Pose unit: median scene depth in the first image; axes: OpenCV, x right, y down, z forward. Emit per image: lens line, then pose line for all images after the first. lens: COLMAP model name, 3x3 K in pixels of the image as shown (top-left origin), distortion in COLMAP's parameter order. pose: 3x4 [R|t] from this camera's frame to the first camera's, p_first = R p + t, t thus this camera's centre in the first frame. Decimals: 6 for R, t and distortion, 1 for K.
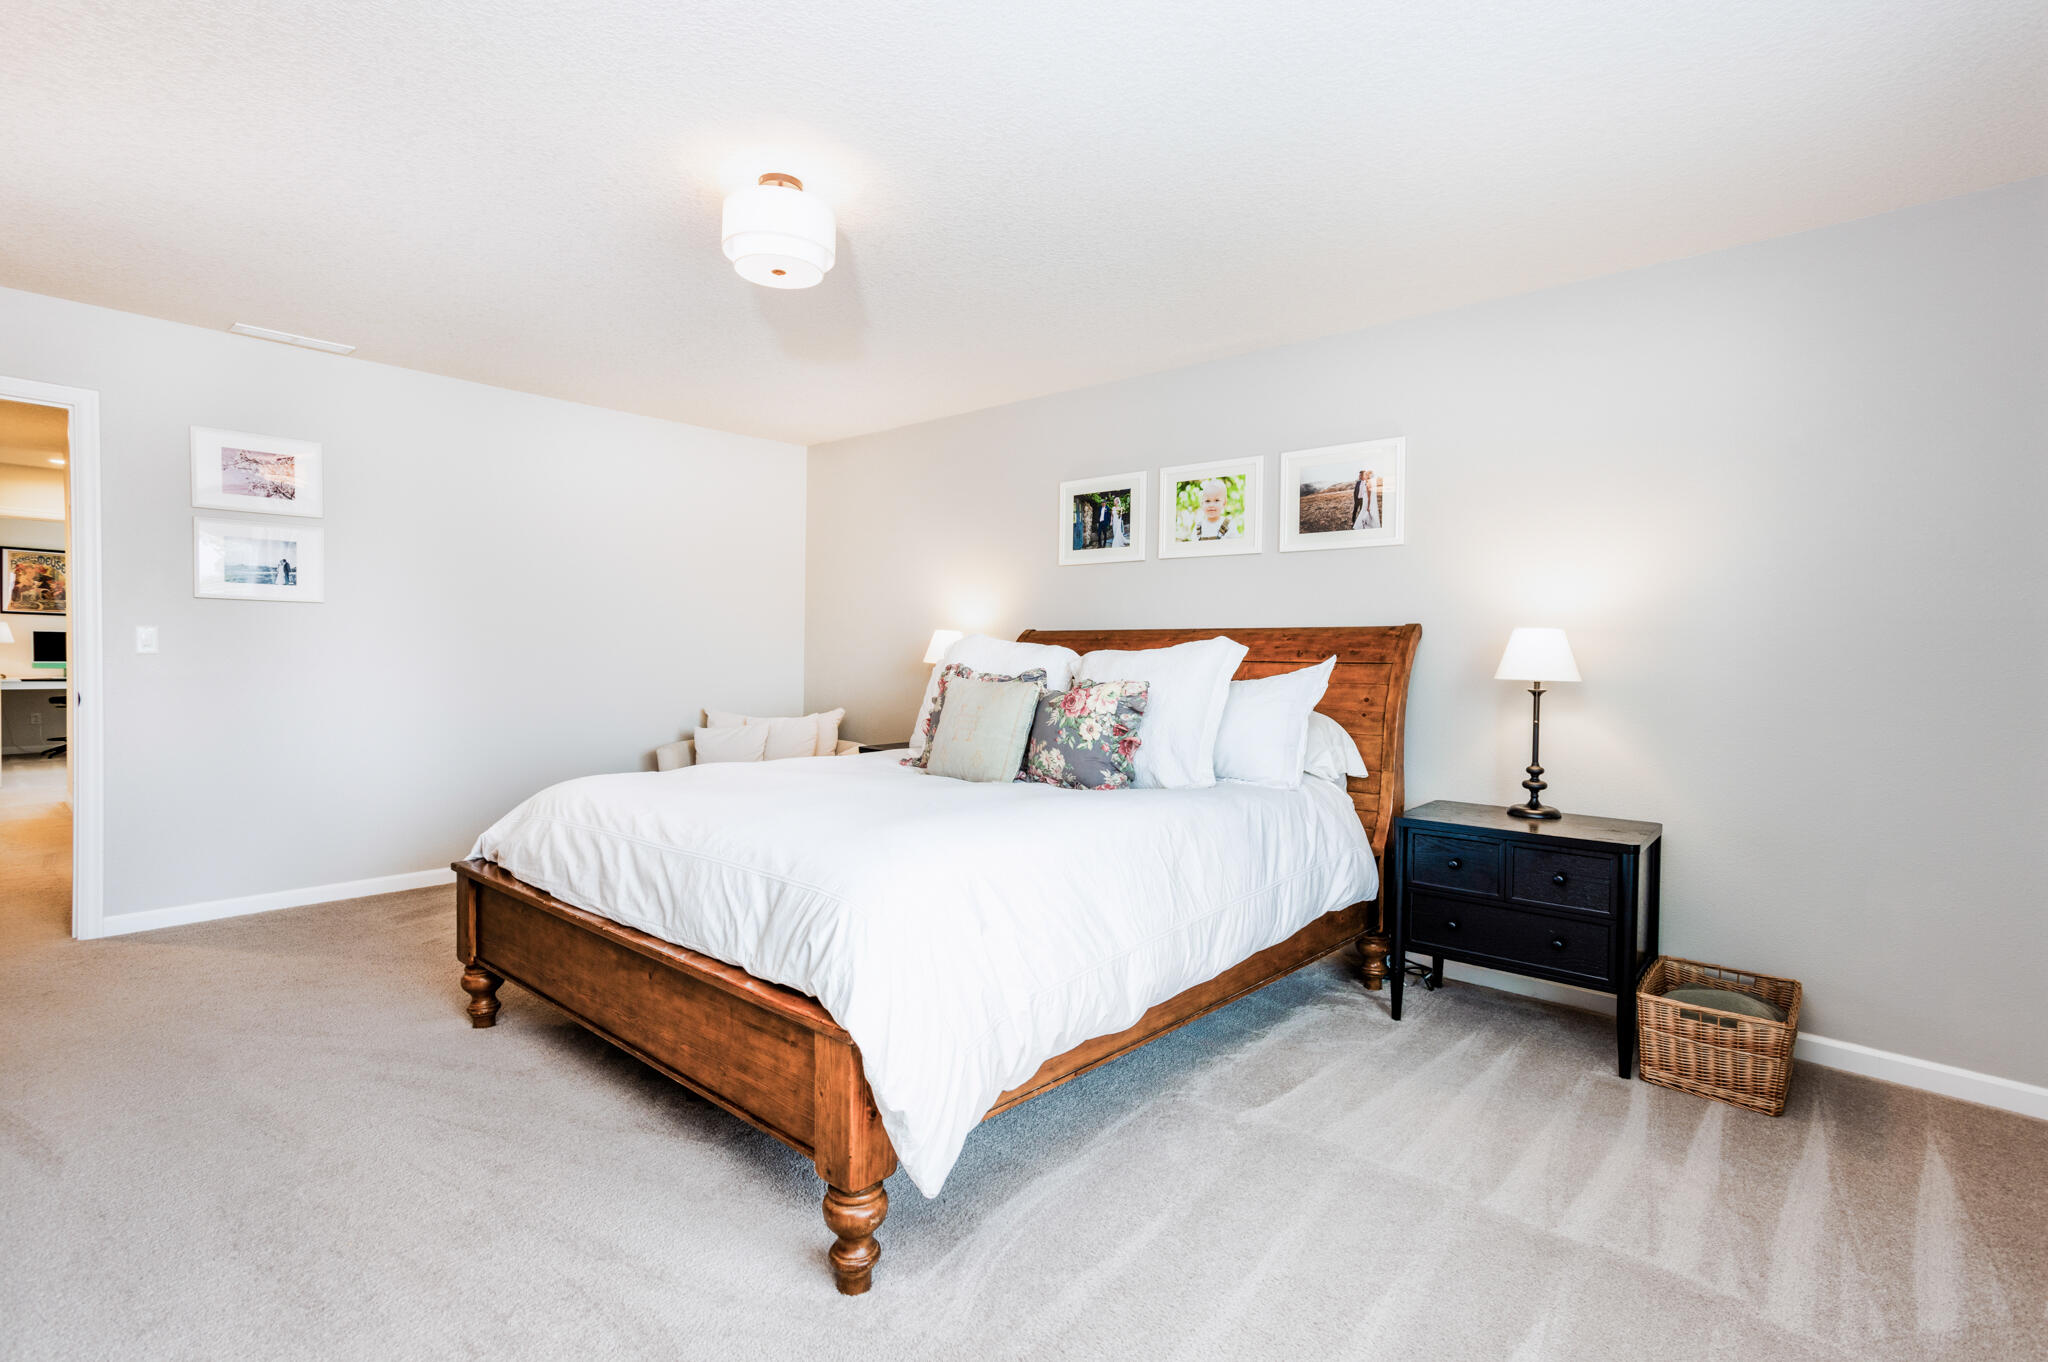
lens RADIAL K [[966.0, 0, 1032.7], [0, 966.0, 671.4], [0, 0, 1]] dist [-0.024436, 0.035181]
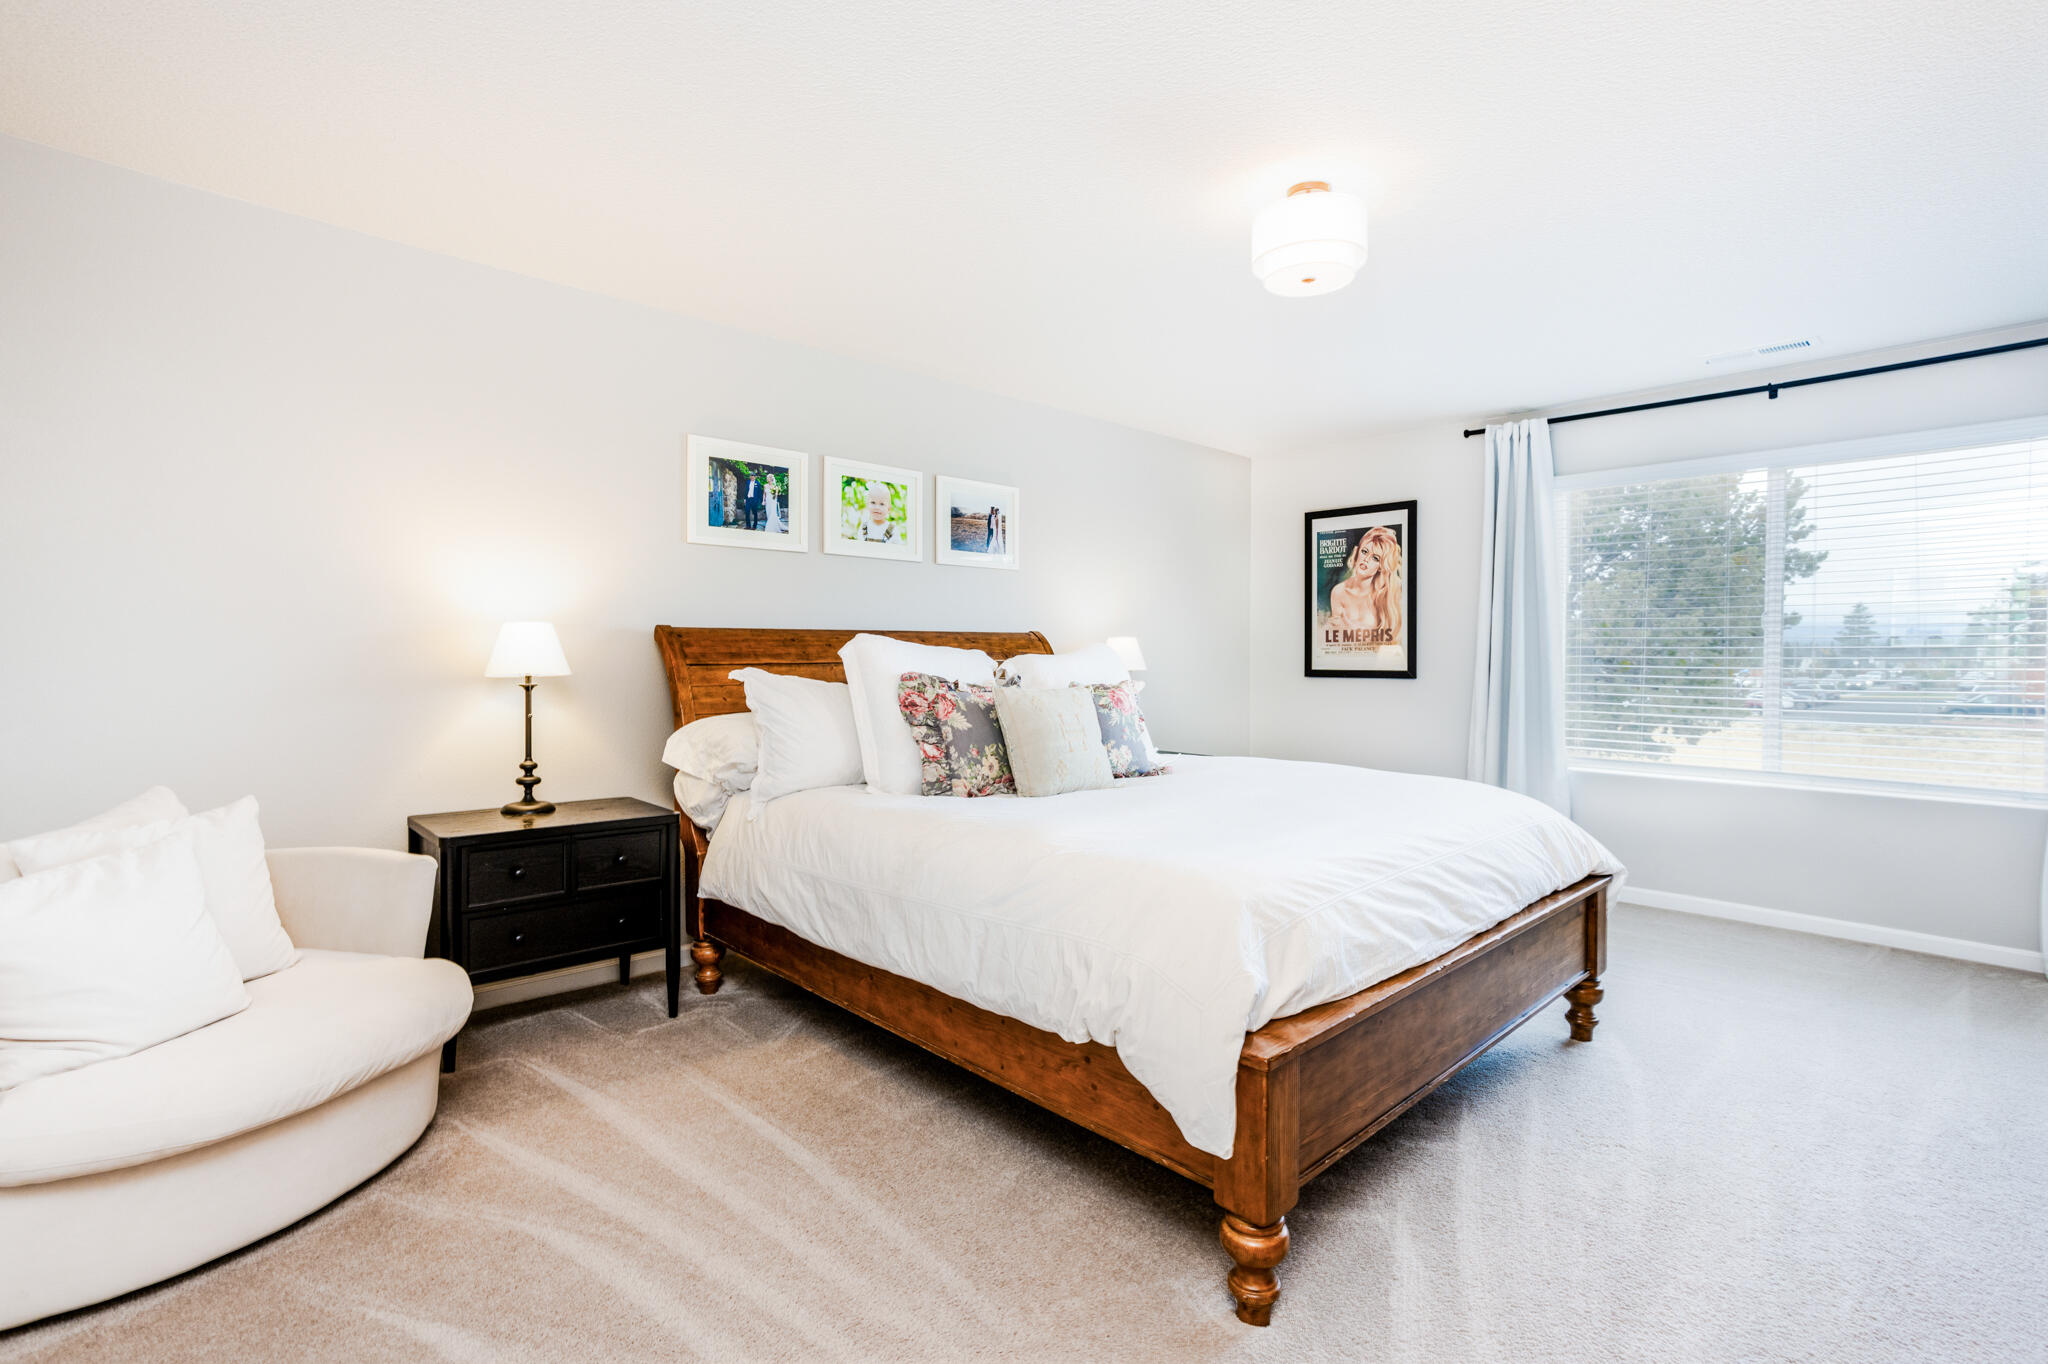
lens RADIAL K [[966.0, 0, 1032.7], [0, 966.0, 672.4], [0, 0, 1]] dist [-0.024436, 0.035181]
pose [[0.101194, -0.031909, 0.994355, -0.768608], [0.017450, 0.999389, 0.030295, -0.027183], [-0.994714, 0.014286, 0.101689, 0.707675]]
